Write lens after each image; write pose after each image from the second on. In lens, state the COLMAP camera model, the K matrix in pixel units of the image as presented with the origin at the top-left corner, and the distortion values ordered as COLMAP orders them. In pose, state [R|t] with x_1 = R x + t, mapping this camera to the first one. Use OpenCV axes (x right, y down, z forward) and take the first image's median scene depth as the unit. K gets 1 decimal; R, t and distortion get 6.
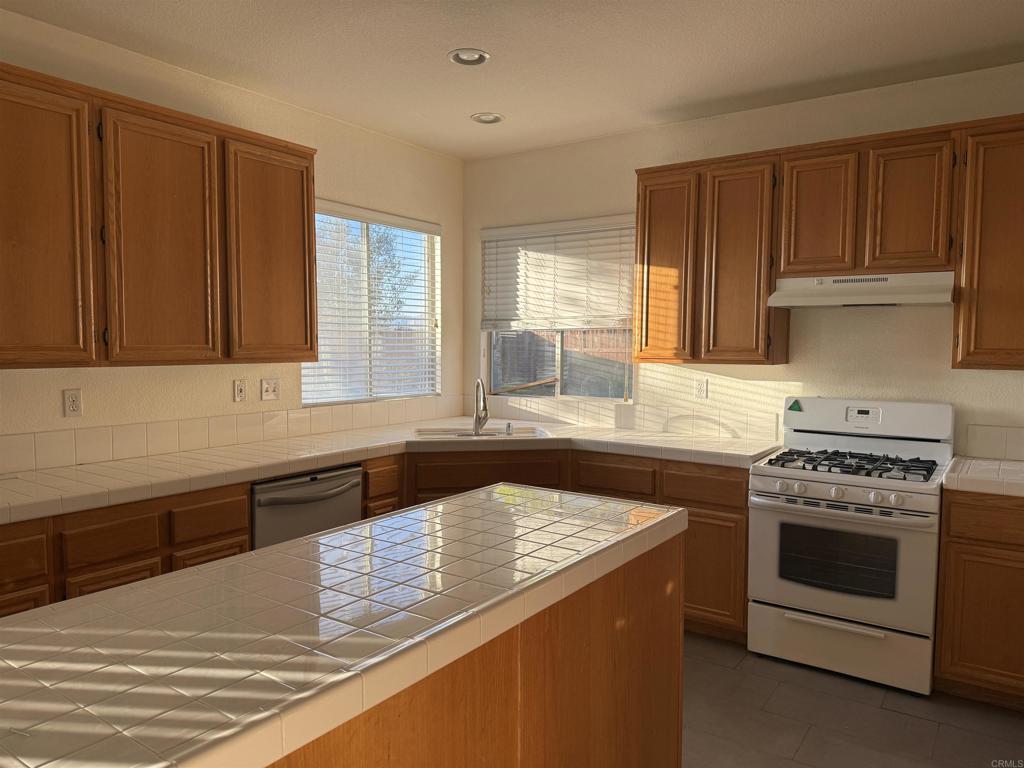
lens RADIAL K [[710.6, 0, 514.4], [0, 710.6, 389.6], [0, 0, 1]] dist [0.024454, -0.050699]
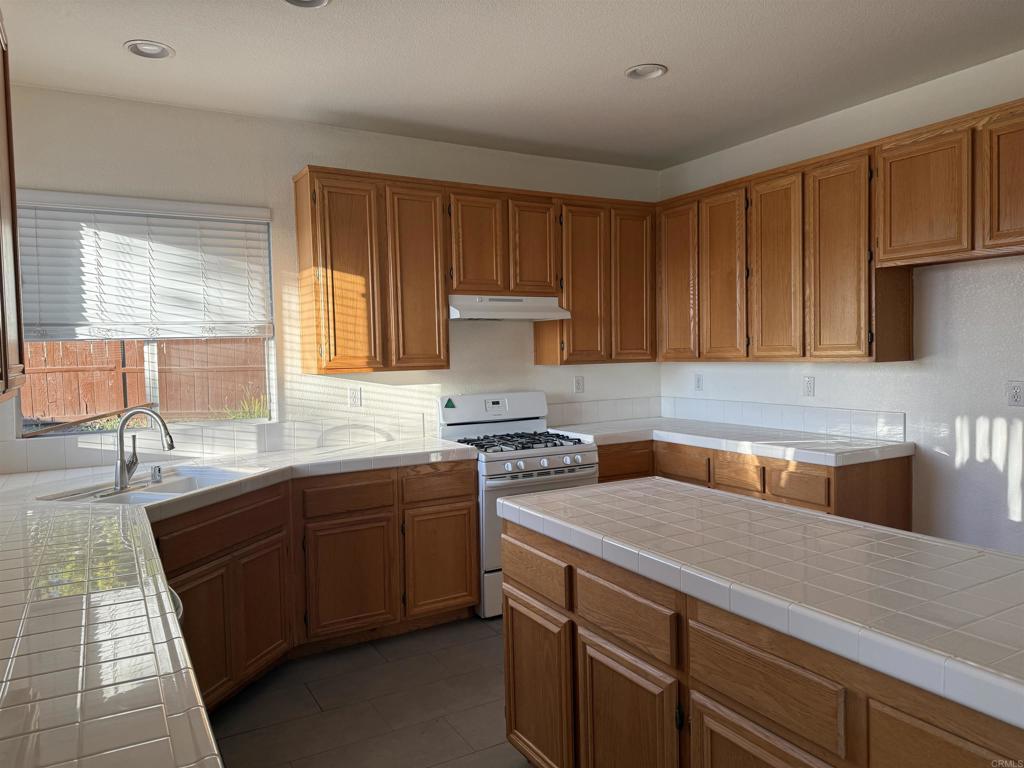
lens RADIAL K [[710.6, 0, 520.4], [0, 710.6, 383.0], [0, 0, 1]] dist [0.024454, -0.050699]
pose [[0.400364, -0.055971, 0.914645, -0.582550], [0.081378, 0.996361, 0.025350, -0.028986], [-0.912735, 0.064283, 0.403462, 0.399386]]
